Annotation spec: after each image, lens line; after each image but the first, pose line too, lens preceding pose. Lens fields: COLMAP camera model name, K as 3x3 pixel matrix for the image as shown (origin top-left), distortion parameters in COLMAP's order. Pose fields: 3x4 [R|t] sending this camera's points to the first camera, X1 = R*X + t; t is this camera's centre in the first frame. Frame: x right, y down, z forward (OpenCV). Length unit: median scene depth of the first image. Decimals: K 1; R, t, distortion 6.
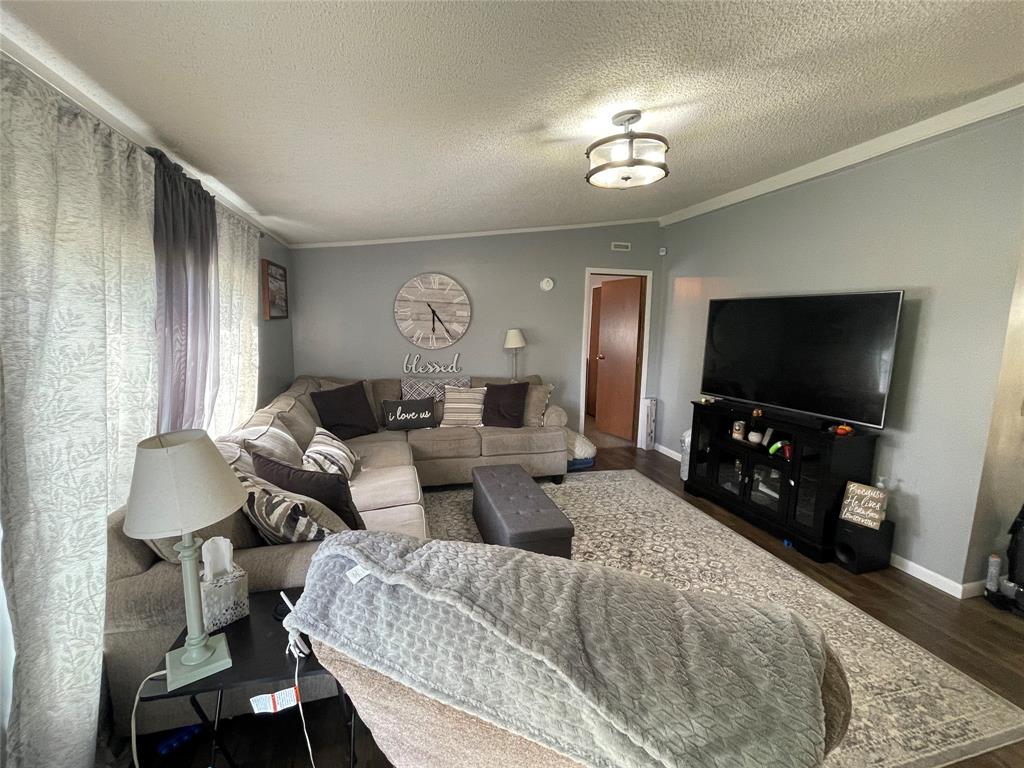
lens RADIAL K [[443.5, 0, 516.6], [0, 443.5, 383.9], [0, 0, 1]] dist [-0.003863, -0.000594]
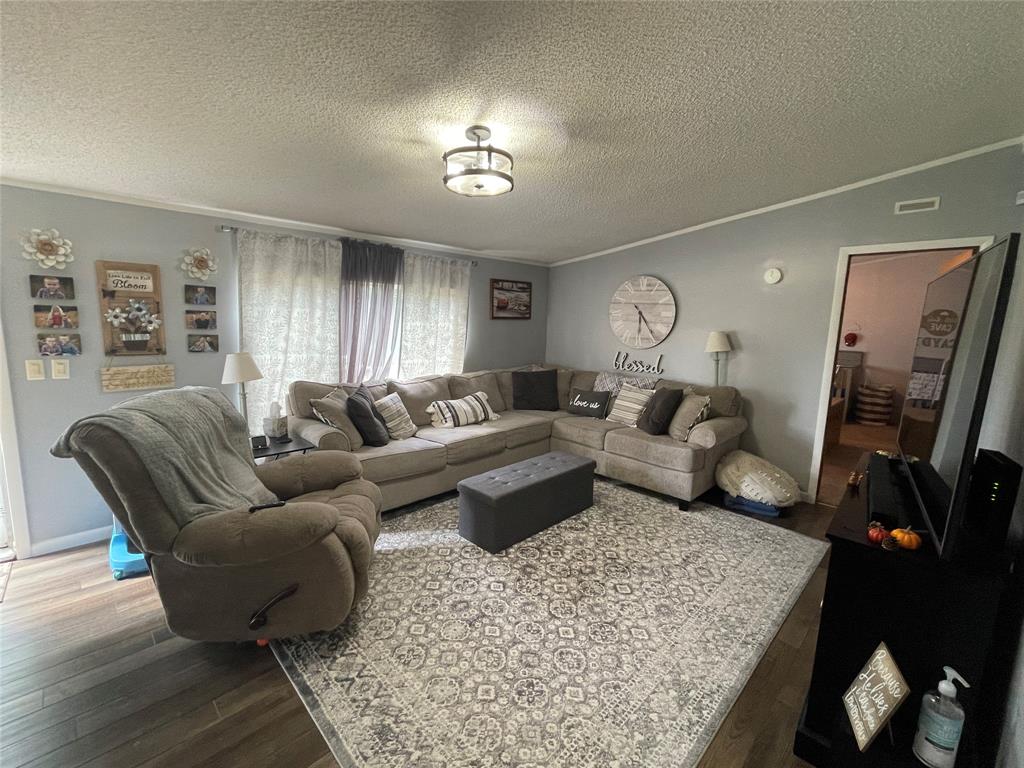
lens RADIAL K [[443.5, 0, 516.6], [0, 443.5, 383.9], [0, 0, 1]] dist [-0.003863, -0.000594]
pose [[0.503852, 0.121192, -0.855246, 0.596701], [-0.136977, 0.988791, 0.059419, -0.021467], [0.852860, 0.087211, 0.514805, 0.245833]]
